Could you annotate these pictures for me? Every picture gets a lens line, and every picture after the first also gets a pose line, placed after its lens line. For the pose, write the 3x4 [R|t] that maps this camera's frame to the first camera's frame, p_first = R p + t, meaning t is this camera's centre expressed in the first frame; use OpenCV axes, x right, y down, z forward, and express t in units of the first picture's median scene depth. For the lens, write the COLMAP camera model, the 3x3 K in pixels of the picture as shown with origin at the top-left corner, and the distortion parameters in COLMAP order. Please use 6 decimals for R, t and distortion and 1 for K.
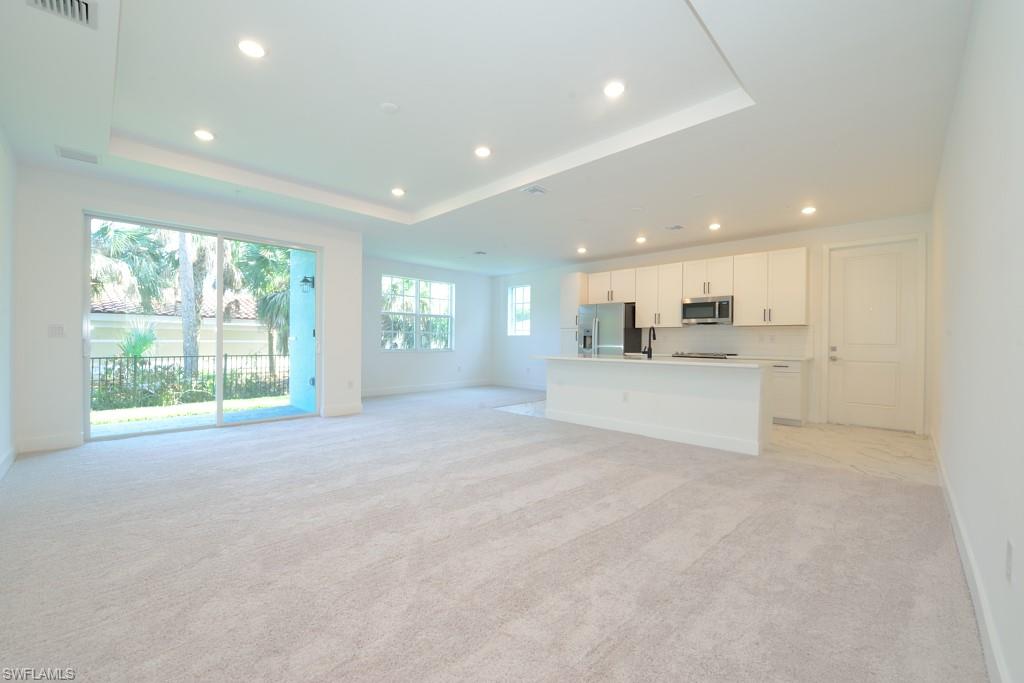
lens RADIAL K [[408.2, 0, 512.0], [0, 408.2, 341.5], [0, 0, 1]] dist [-0.024796, -0.000625]
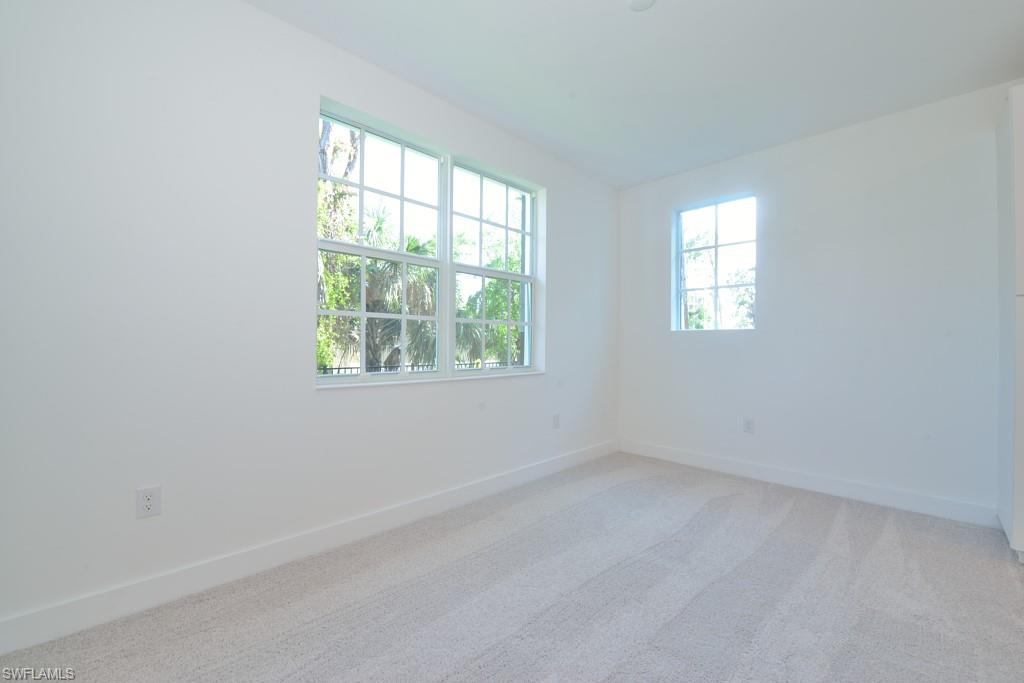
lens RADIAL K [[408.2, 0, 512.0], [0, 408.2, 341.5], [0, 0, 1]] dist [-0.024796, -0.000625]
pose [[0.999822, -0.004114, -0.018430, -0.234009], [0.003984, 0.999967, -0.007130, -0.002741], [0.018459, 0.007055, 0.999805, 0.908625]]
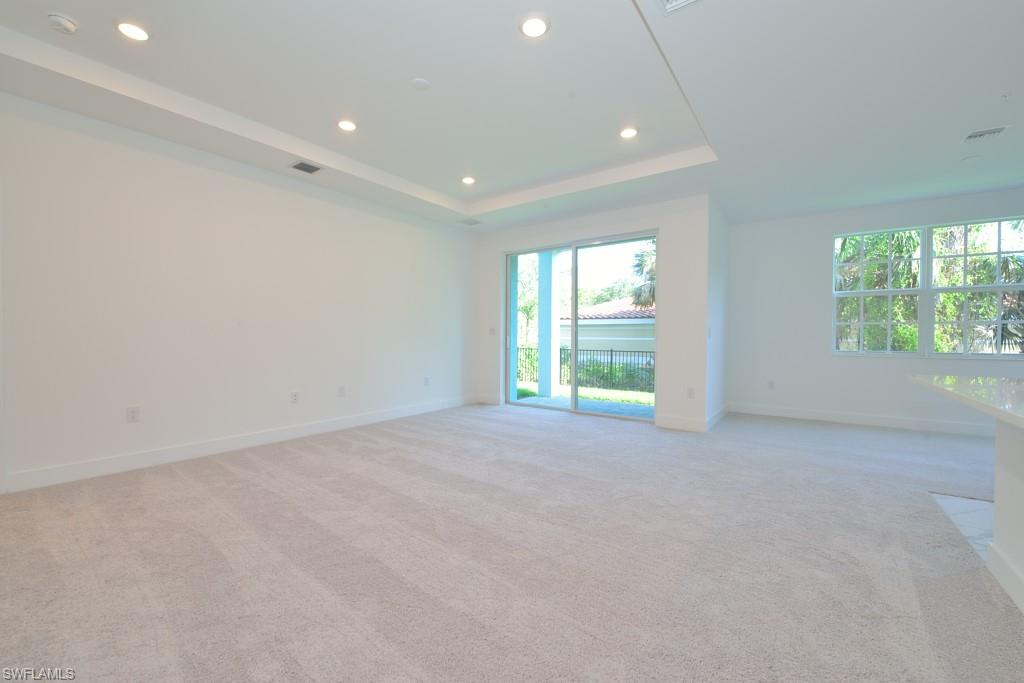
lens RADIAL K [[408.2, 0, 512.0], [0, 408.2, 341.5], [0, 0, 1]] dist [-0.024796, -0.000625]
pose [[0.125977, 0.005455, -0.992018, 0.304293], [-0.004958, 0.999976, 0.004869, 0.004263], [0.992021, 0.004305, 0.126001, 0.505466]]
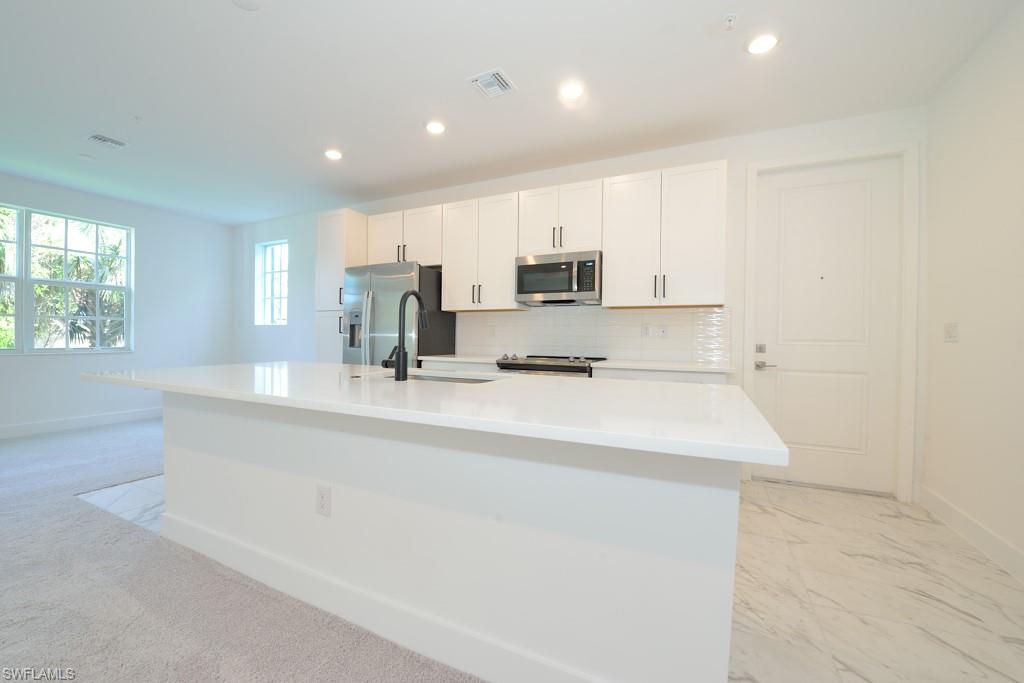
lens RADIAL K [[408.2, 0, 512.0], [0, 408.2, 341.5], [0, 0, 1]] dist [-0.024796, -0.000625]
pose [[0.948969, 0.000830, 0.315367, 0.242728], [-0.003812, 0.999954, 0.008838, 0.003917], [-0.315345, -0.009589, 0.948929, 0.486134]]
